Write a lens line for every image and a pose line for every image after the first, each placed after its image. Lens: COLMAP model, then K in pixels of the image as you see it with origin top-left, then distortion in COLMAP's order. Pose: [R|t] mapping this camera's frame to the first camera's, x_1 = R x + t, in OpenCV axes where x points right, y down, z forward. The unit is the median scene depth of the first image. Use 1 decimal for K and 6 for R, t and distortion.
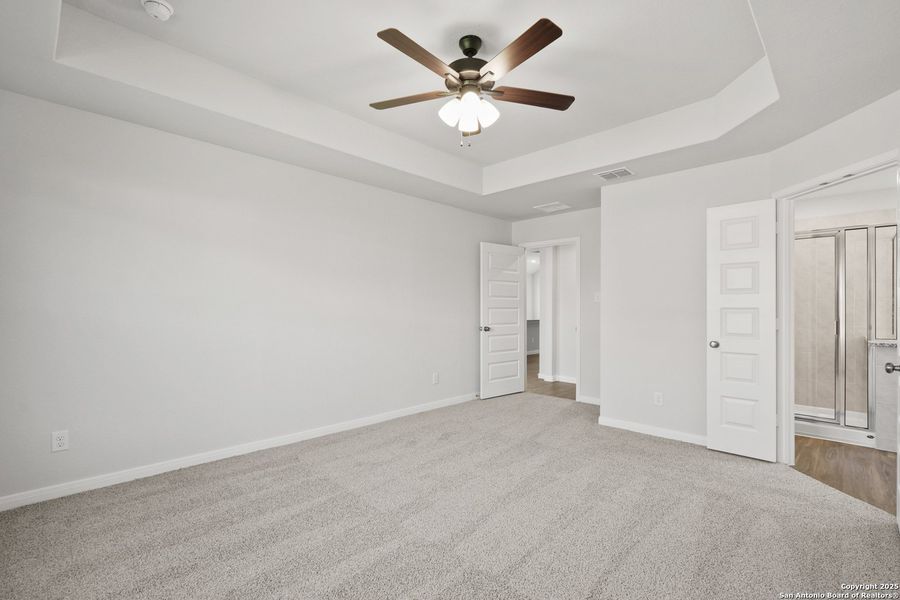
lens RADIAL K [[406.0, 0, 467.3], [0, 406.0, 310.0], [0, 0, 1]] dist [-0.015070, -0.000121]
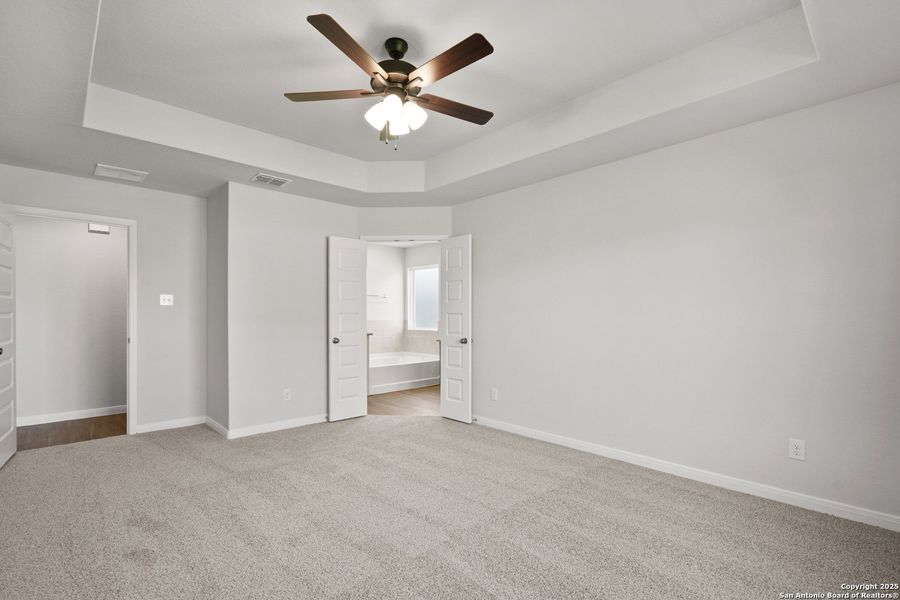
lens RADIAL K [[417.5, 0, 441.8], [0, 417.5, 298.0], [0, 0, 1]] dist [-0.061280, 0.022116]
pose [[0.072430, 0.023143, 0.997105, -0.777392], [-0.003519, 0.999730, -0.022948, -0.022469], [-0.997367, -0.001846, 0.072492, 0.612936]]
